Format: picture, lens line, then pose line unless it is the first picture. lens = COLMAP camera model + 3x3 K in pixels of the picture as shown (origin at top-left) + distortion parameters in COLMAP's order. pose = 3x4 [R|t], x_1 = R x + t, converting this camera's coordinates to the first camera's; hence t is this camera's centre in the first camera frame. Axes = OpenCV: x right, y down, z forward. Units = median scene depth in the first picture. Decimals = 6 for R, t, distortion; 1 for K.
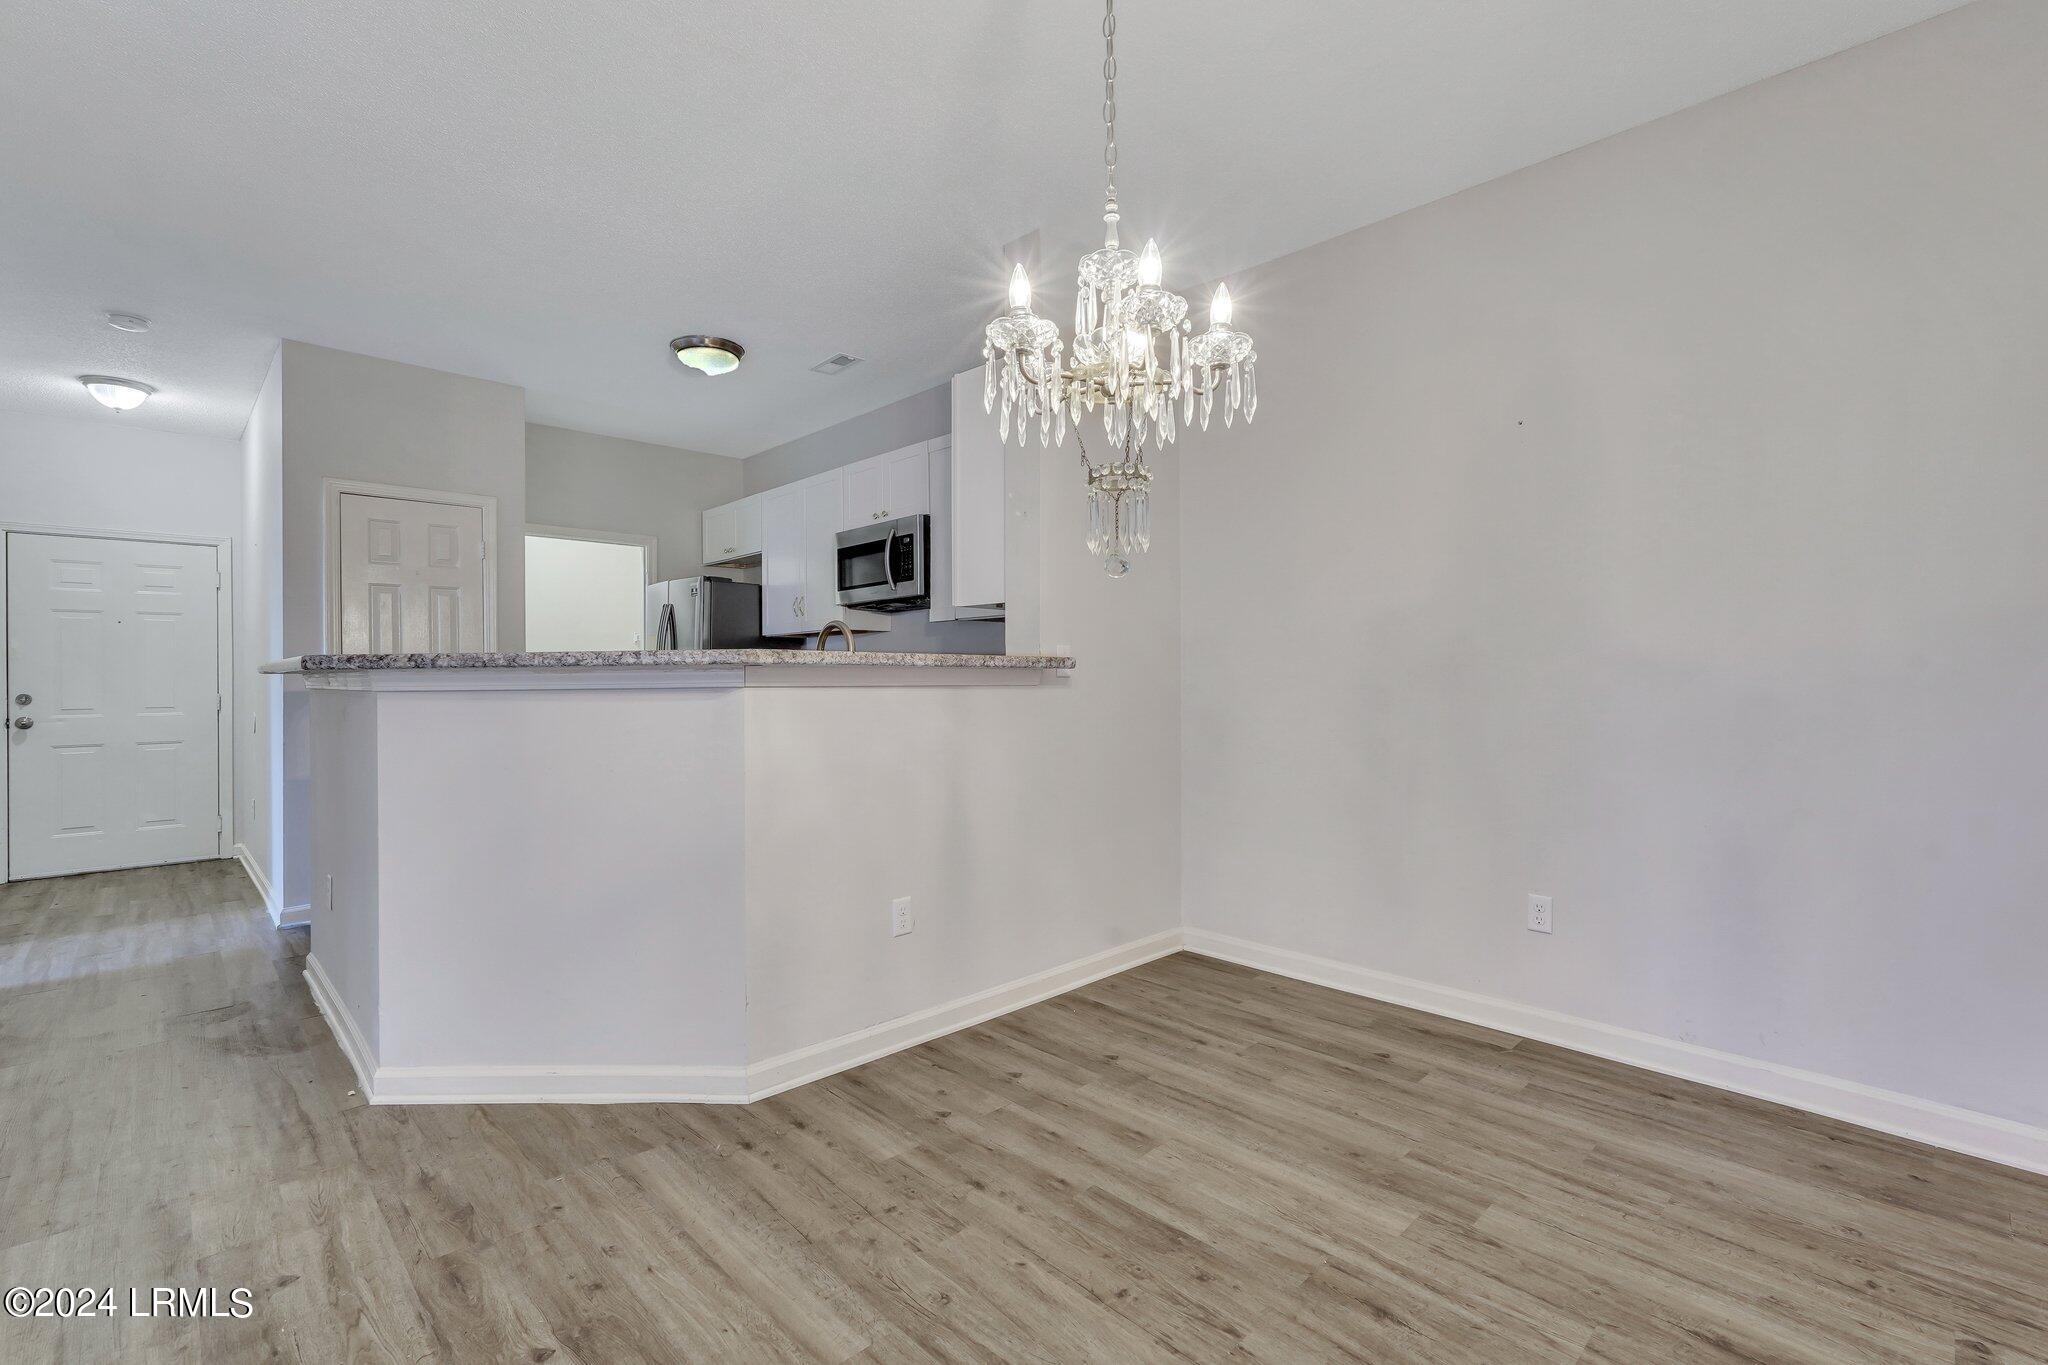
lens RADIAL K [[913.3, 0, 1023.8], [0, 913.3, 679.4], [0, 0, 1]] dist [-0.012542, 0.007295]
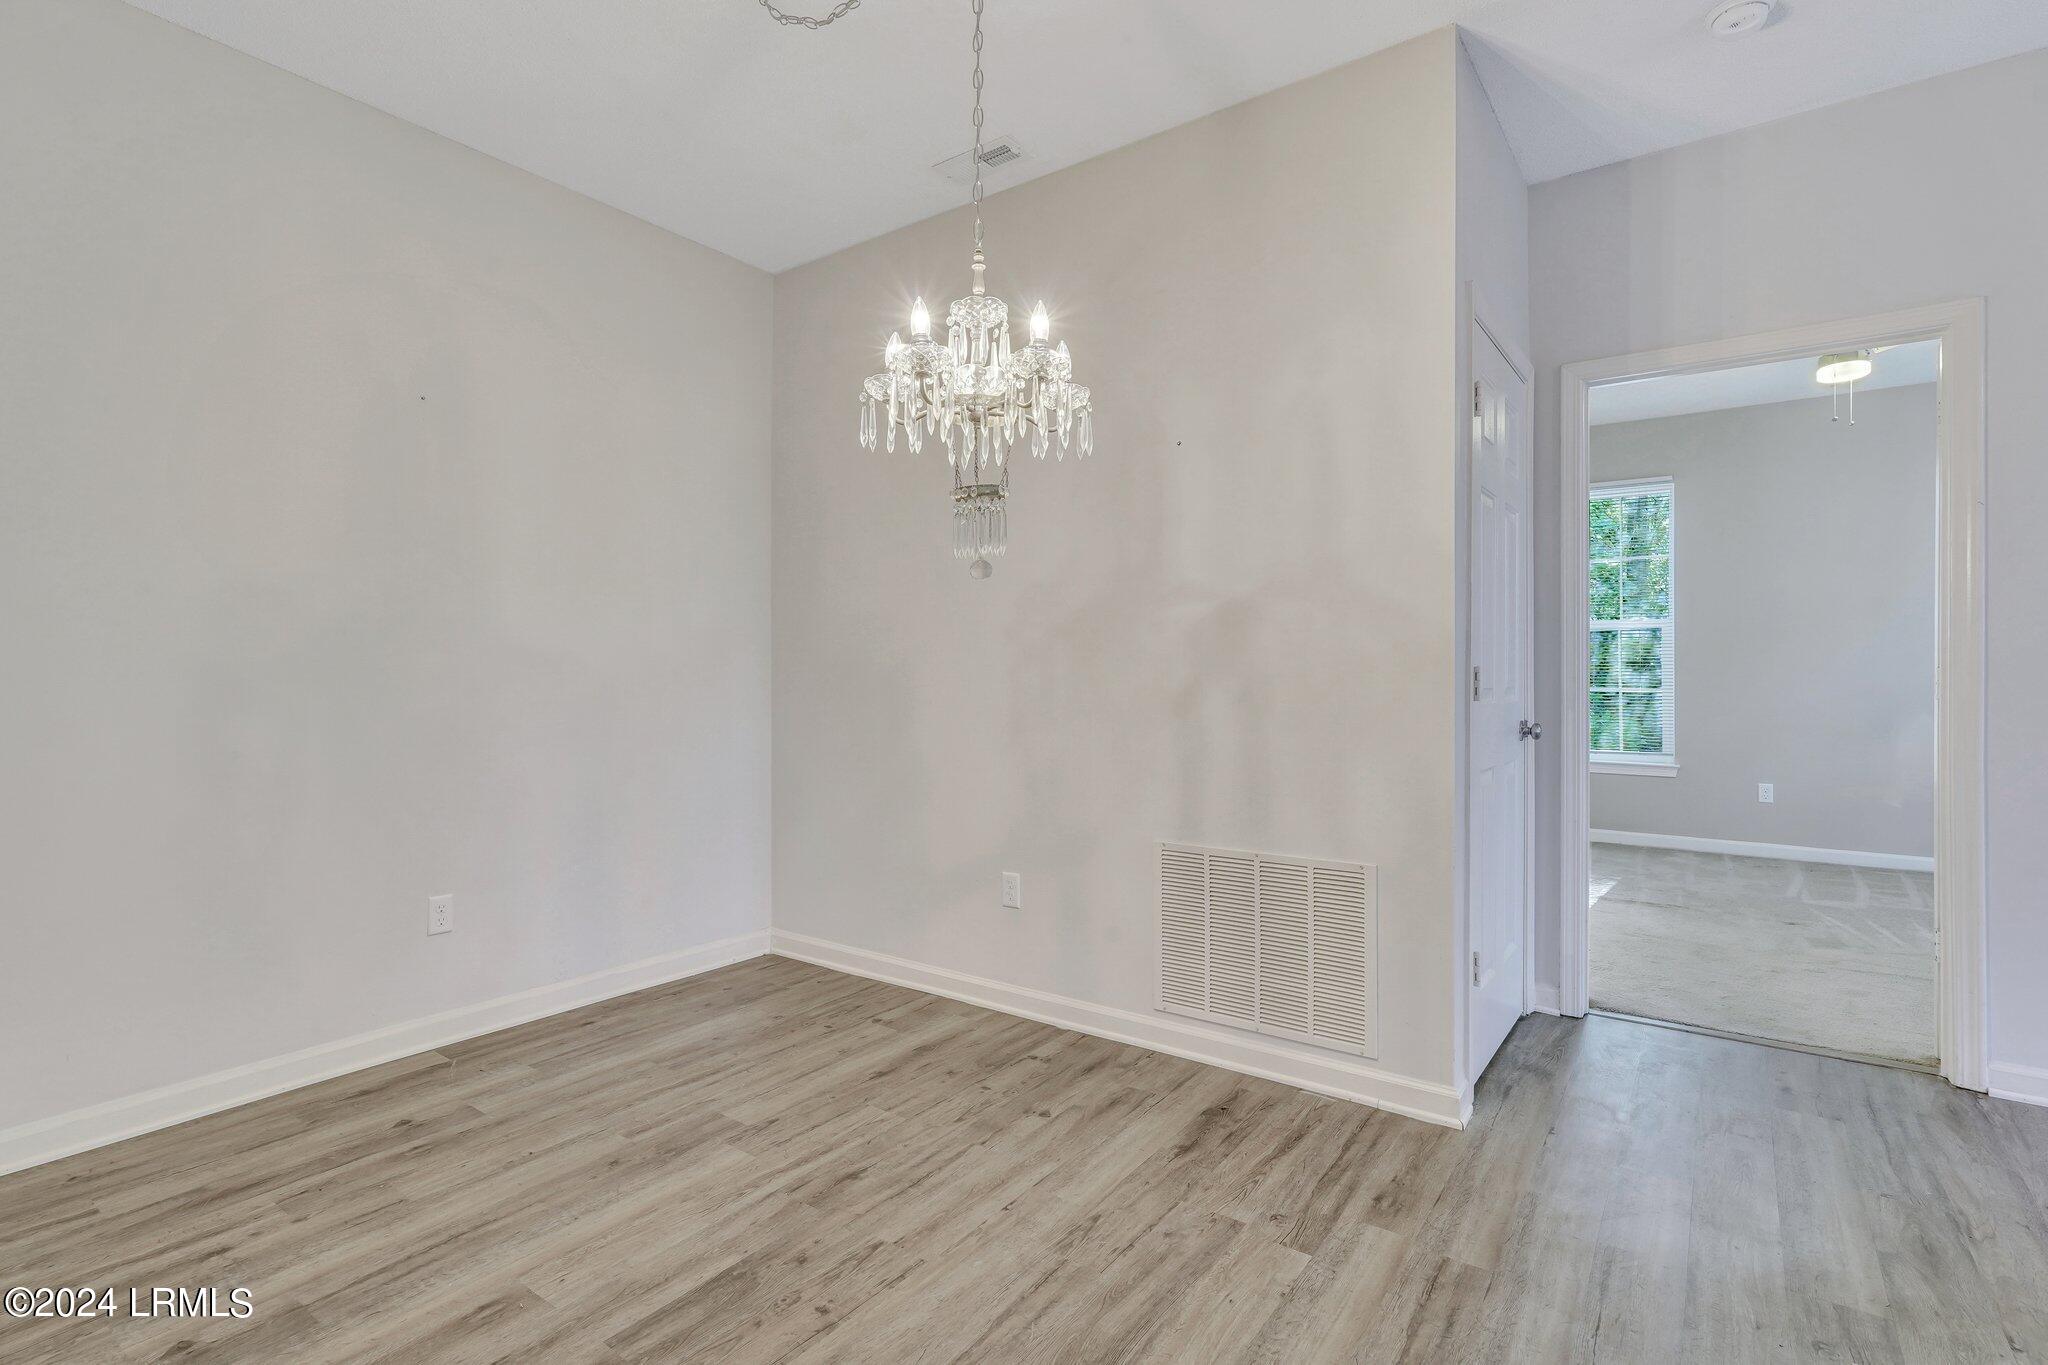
lens RADIAL K [[972.1, 0, 1017.4], [0, 972.1, 671.3], [0, 0, 1]] dist [-0.002717, 0.001604]
pose [[-0.166662, 0.002416, 0.986011, -0.506991], [0.000925, 0.999997, -0.002294, 0.002319], [-0.986014, 0.000530, -0.166664, 0.523560]]
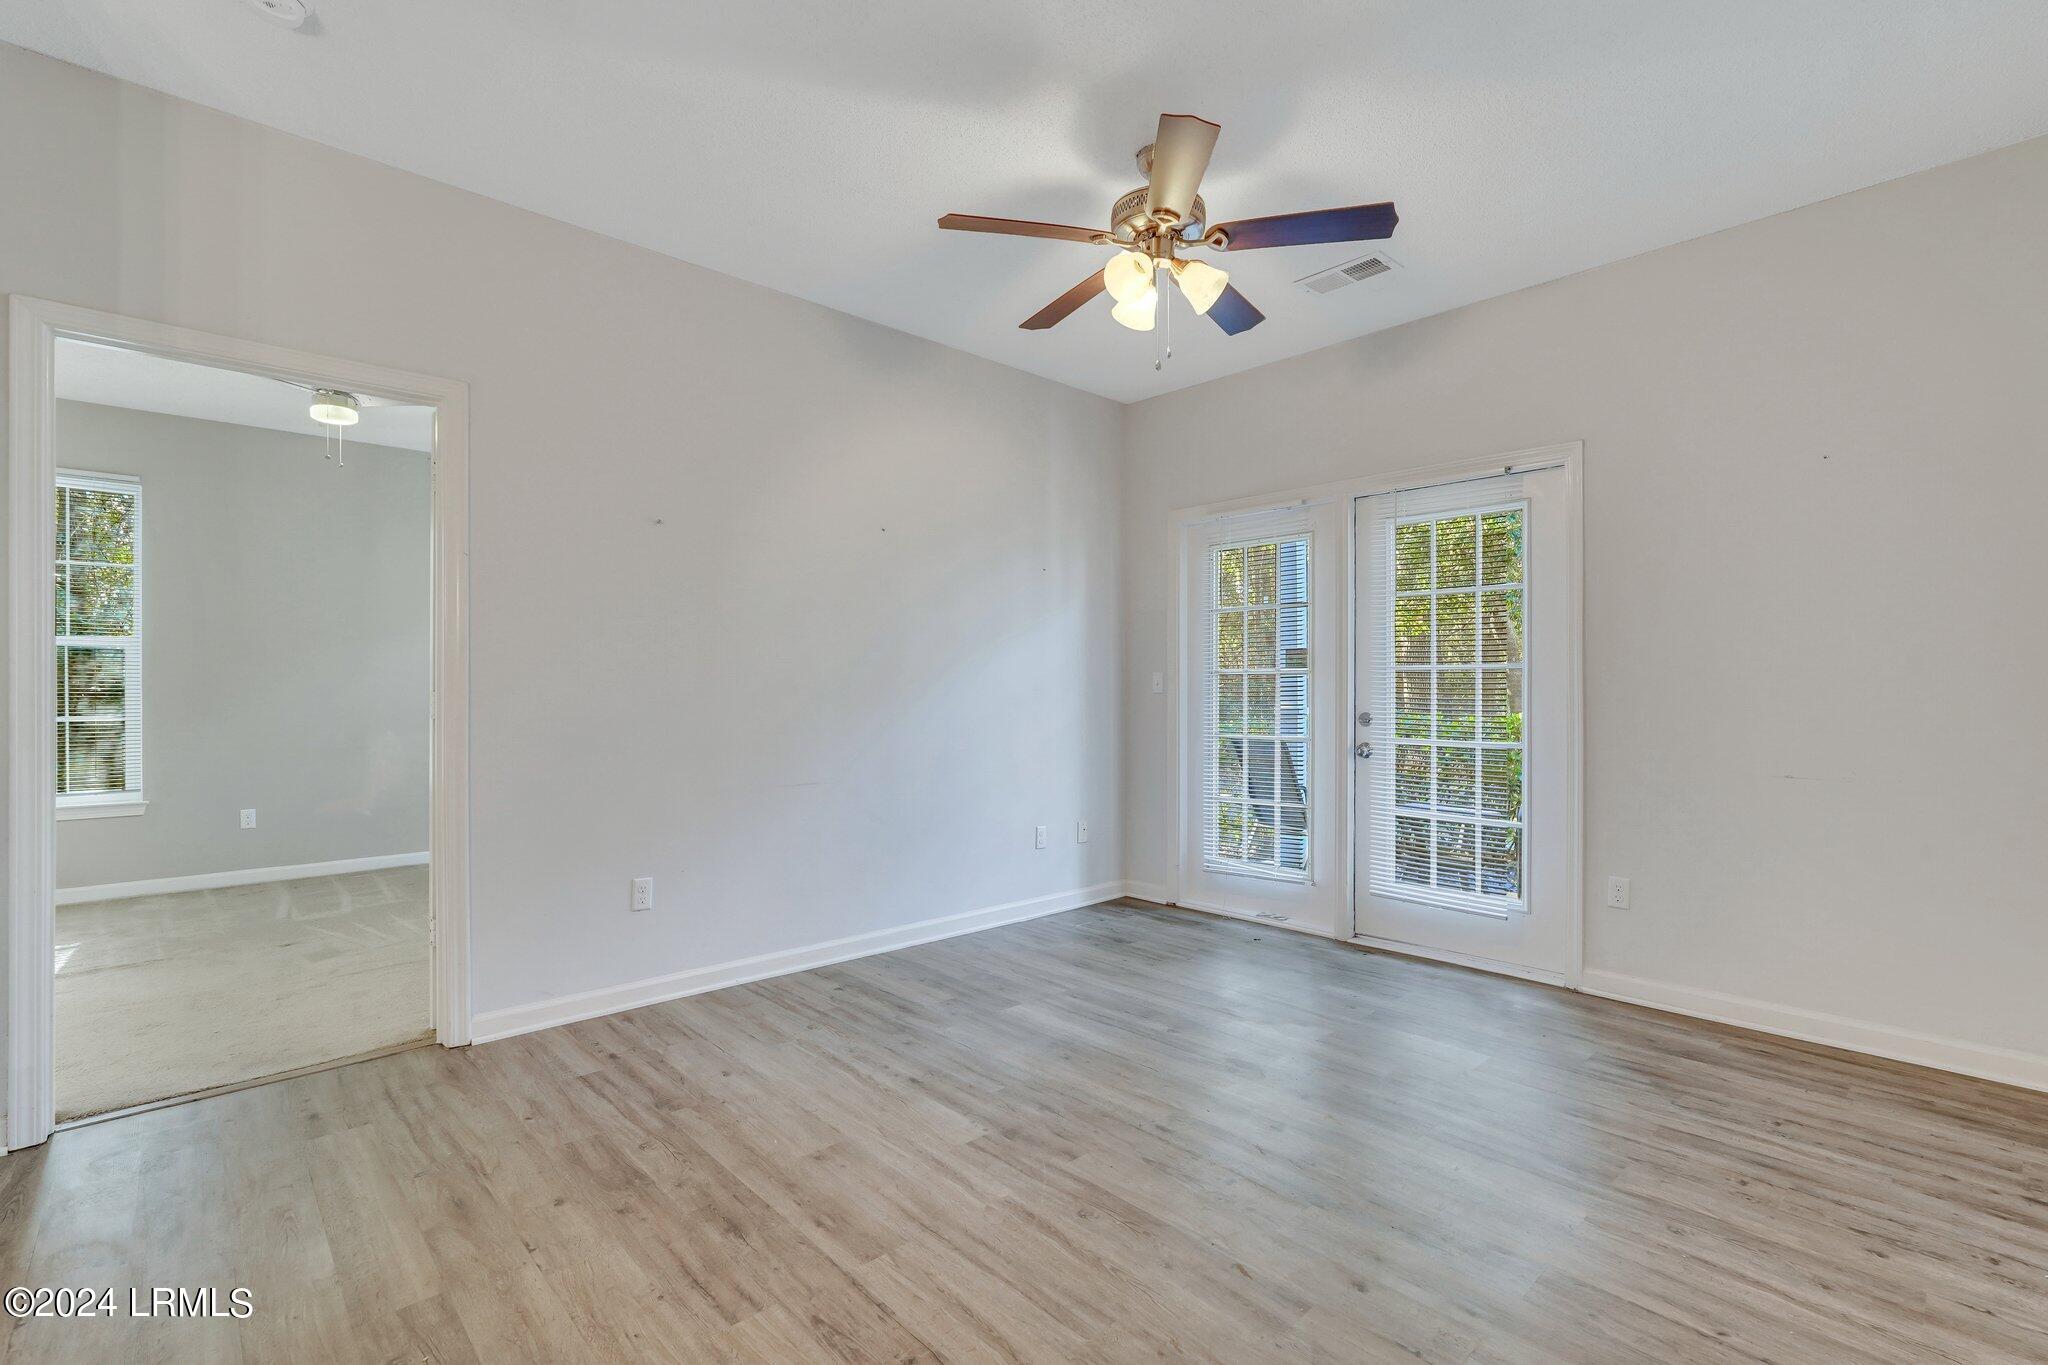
lens RADIAL K [[920.7, 0, 1016.5], [0, 920.7, 689.2], [0, 0, 1]] dist [-0.012998, 0.009091]
pose [[-0.999611, 0.006677, 0.027064, -0.416022], [0.006577, 0.999971, -0.003799, 0.002648], [-0.027088, -0.003620, -0.999626, 0.500015]]
